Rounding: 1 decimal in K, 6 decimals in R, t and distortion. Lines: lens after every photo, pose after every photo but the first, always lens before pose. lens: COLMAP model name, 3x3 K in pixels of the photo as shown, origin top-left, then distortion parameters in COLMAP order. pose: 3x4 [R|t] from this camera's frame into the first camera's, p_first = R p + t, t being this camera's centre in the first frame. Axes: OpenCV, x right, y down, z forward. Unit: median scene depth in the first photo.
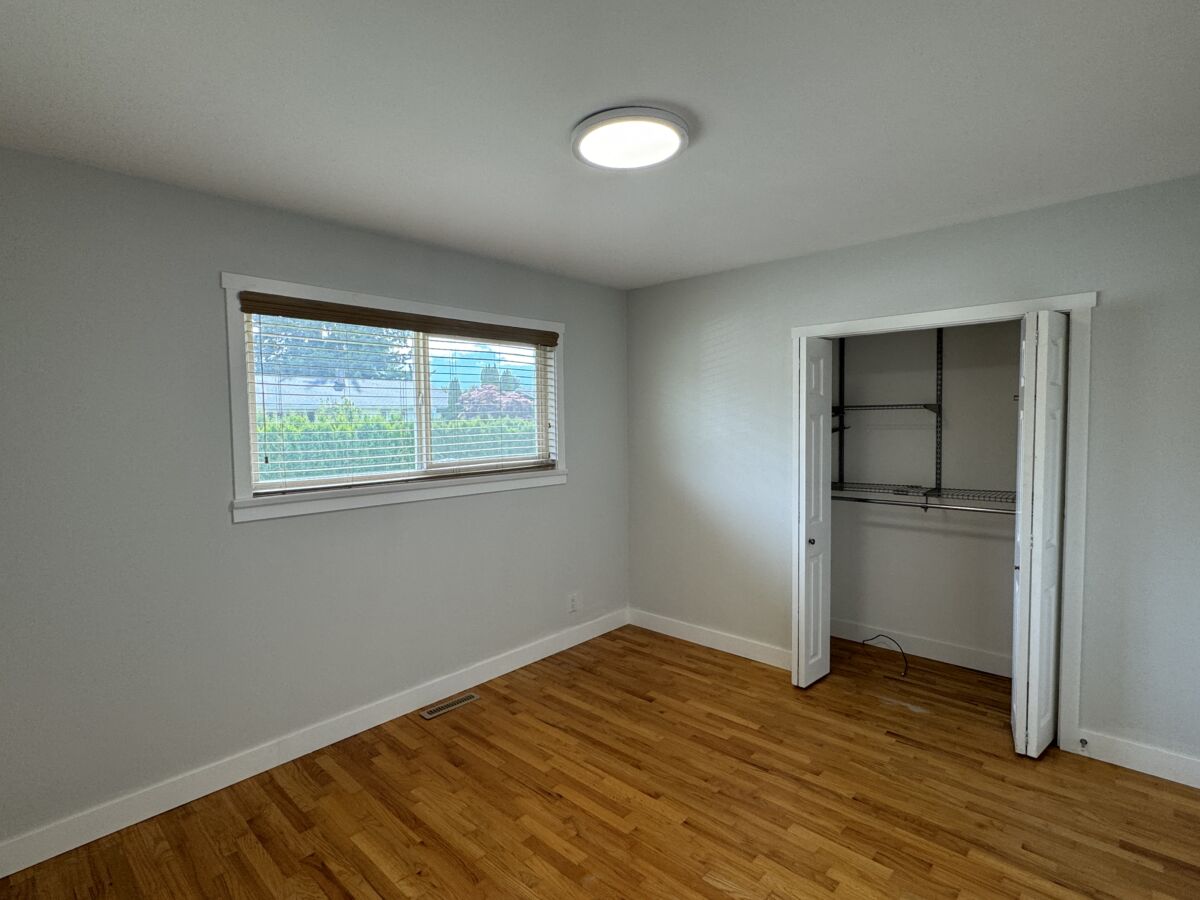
lens RADIAL K [[594.6, 0, 599.3], [0, 594.6, 448.5], [0, 0, 1]] dist [0.002945, 0.000914]
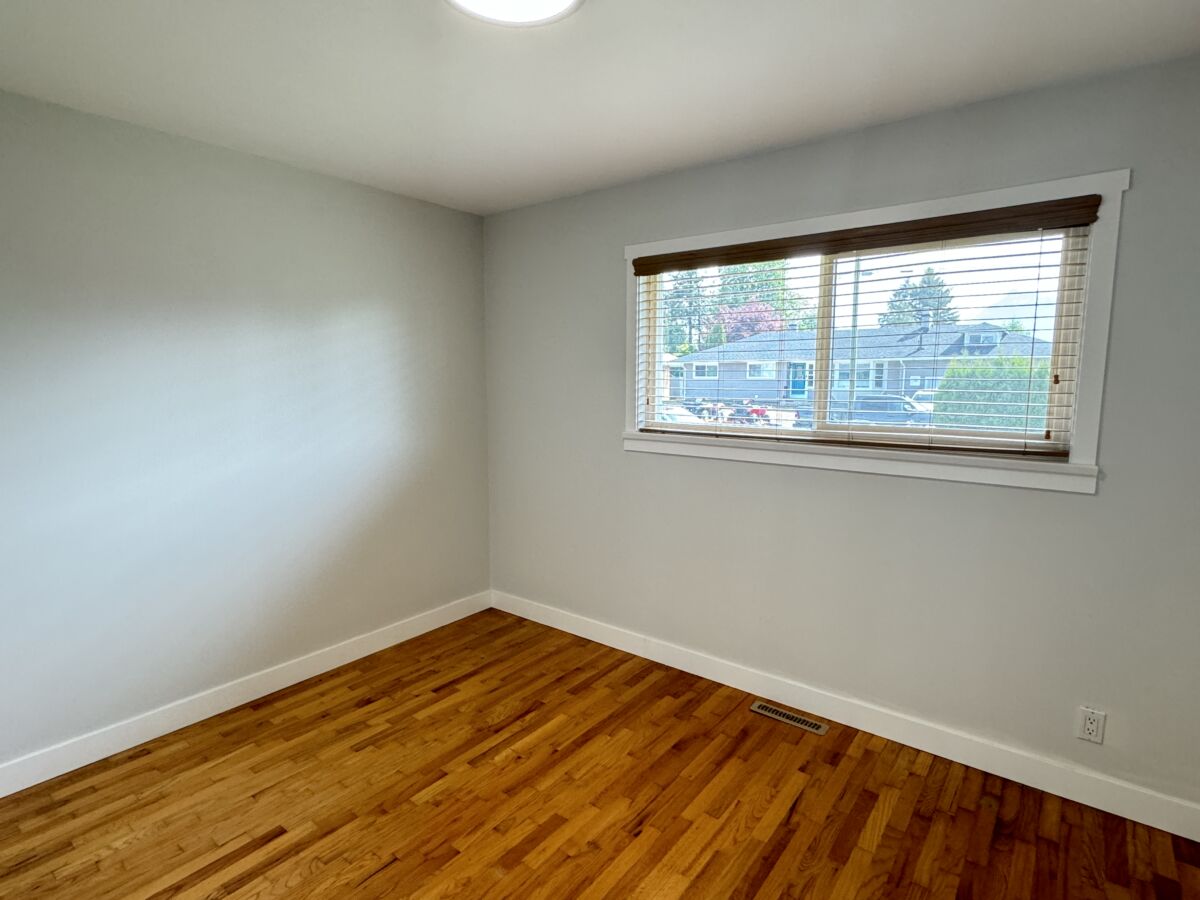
lens RADIAL K [[627.6, 0, 599.0], [0, 627.6, 451.7], [0, 0, 1]] dist [-0.004044, -0.001161]
pose [[0.081252, 0.133379, -0.987729, 0.601214], [-0.051325, 0.990251, 0.129497, -0.034521], [0.995371, 0.040173, 0.087306, 0.729001]]
